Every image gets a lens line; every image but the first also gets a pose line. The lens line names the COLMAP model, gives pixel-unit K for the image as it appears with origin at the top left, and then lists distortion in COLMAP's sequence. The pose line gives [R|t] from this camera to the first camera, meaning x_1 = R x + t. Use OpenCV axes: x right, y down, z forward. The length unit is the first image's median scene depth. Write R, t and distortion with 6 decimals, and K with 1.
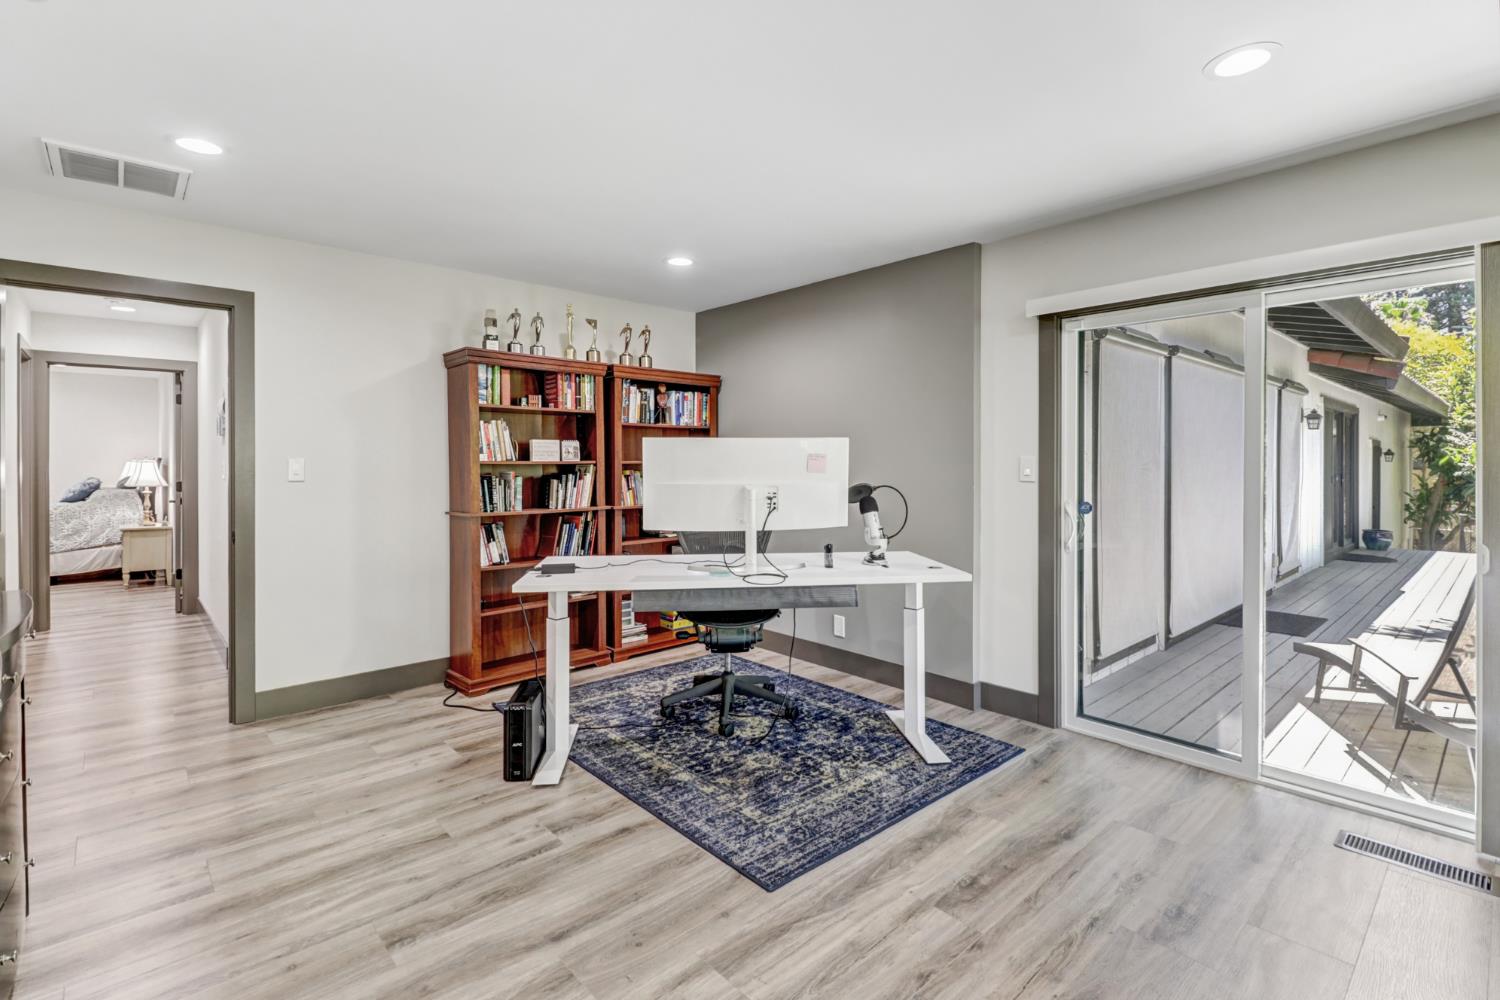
lens RADIAL K [[699.7, 0, 767.4], [0, 699.7, 464.6], [0, 0, 1]] dist [0.016046, -0.012446]
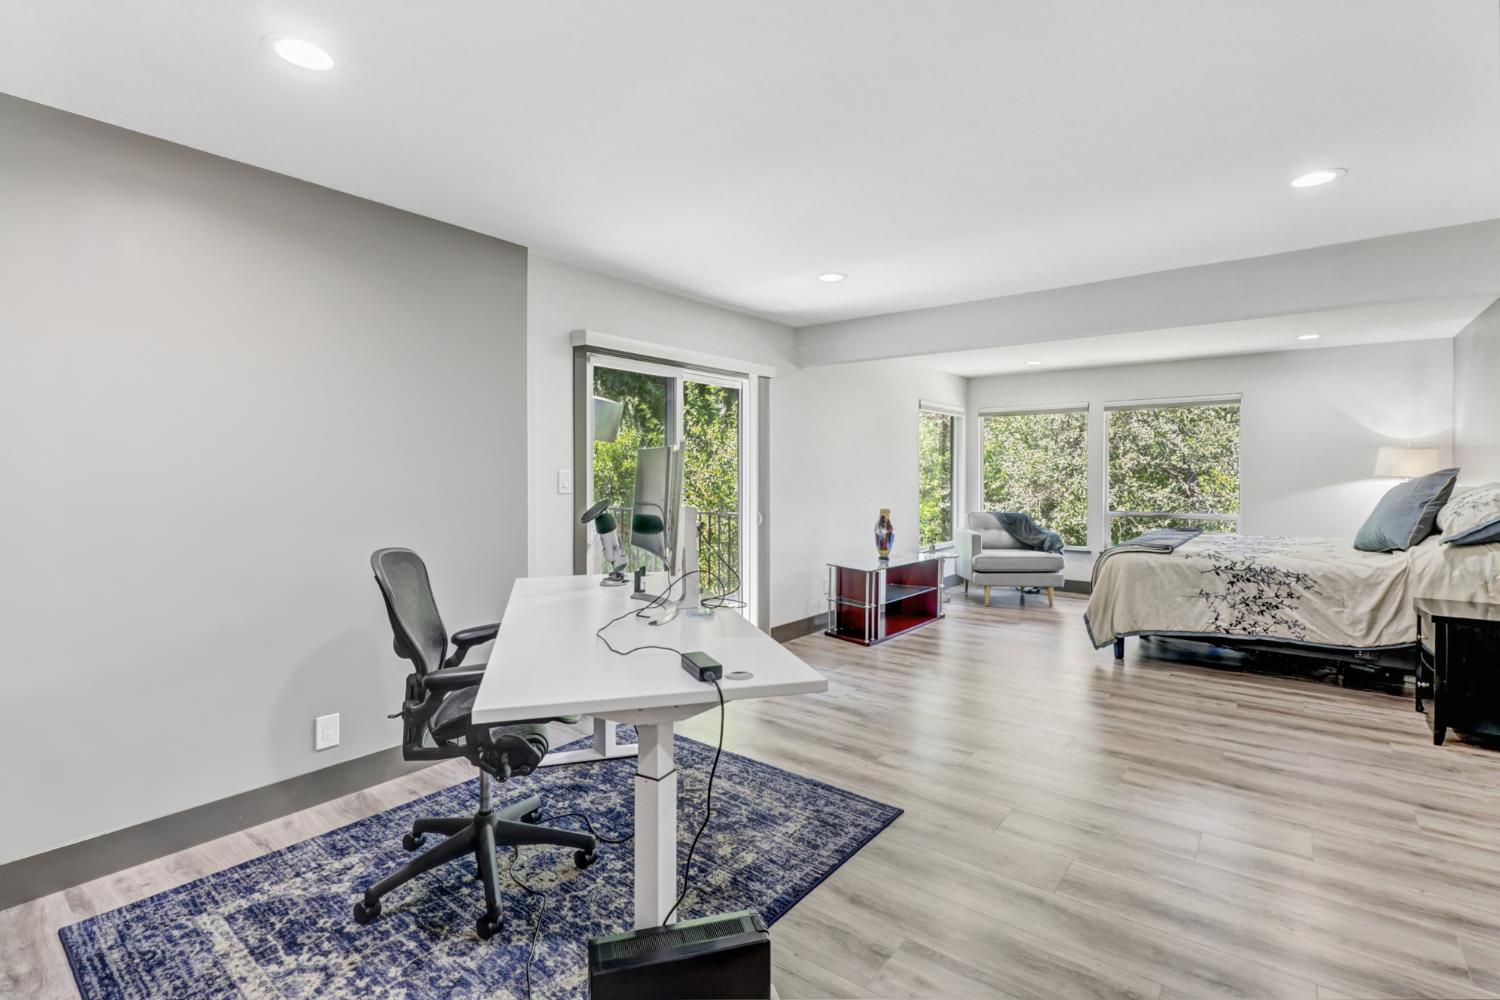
lens RADIAL K [[699.7, 0, 736.9], [0, 699.7, 472.6], [0, 0, 1]] dist [0.016046, -0.012446]
pose [[-0.150320, 0.001935, 0.988635, -0.888731], [0.005583, 0.999984, -0.001108, -0.006025], [-0.988622, 0.005353, -0.150329, 1.088364]]
